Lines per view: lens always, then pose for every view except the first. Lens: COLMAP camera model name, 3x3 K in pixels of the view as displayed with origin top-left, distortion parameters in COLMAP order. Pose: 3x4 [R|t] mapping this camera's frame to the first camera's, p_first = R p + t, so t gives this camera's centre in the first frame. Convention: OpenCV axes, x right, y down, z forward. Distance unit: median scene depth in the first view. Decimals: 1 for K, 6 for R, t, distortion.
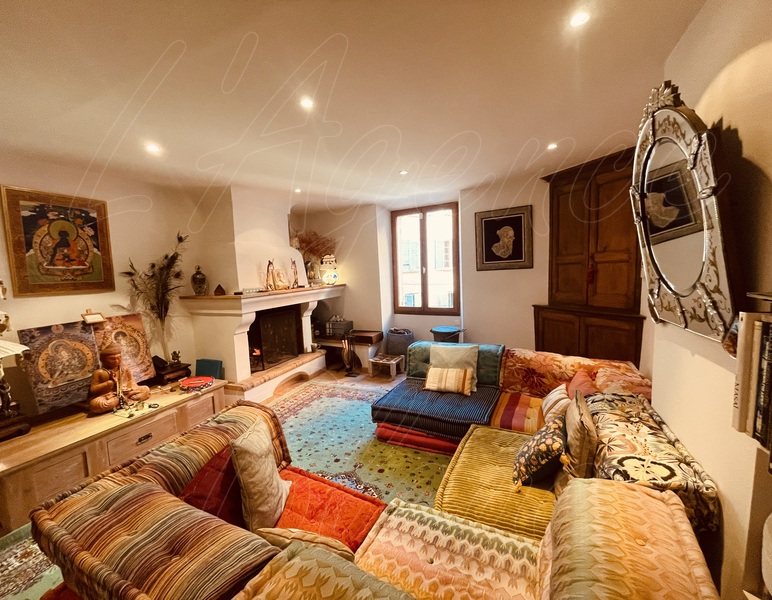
lens RADIAL K [[332.4, 0, 385.6], [0, 332.4, 300.2], [0, 0, 1]] dist [-0.001169, -0.000157]
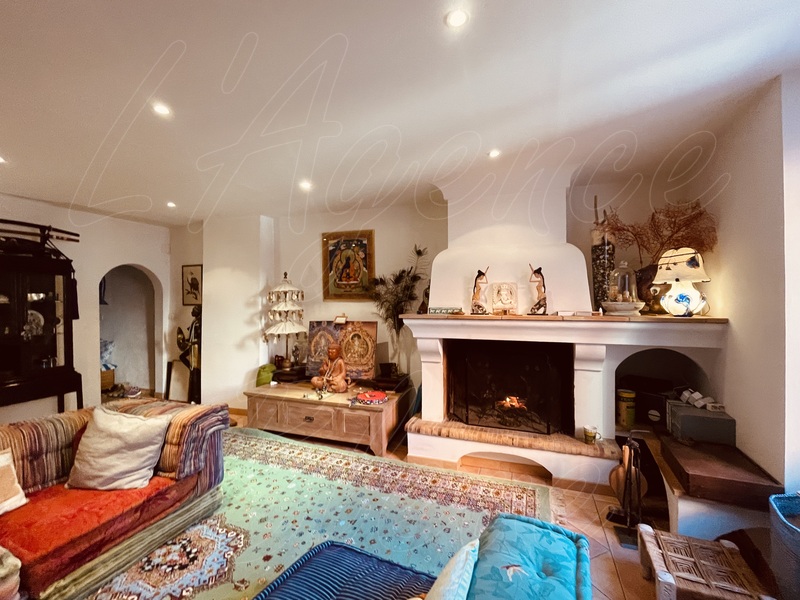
lens RADIAL K [[362.0, 0, 399.8], [0, 362.0, 299.4], [0, 0, 1]] dist [-0.003423, -0.000444]
pose [[0.015606, 0.041931, -0.998999, 0.547987], [-0.087597, 0.995336, 0.040408, -0.102499], [0.996034, 0.086879, 0.019206, 1.131012]]
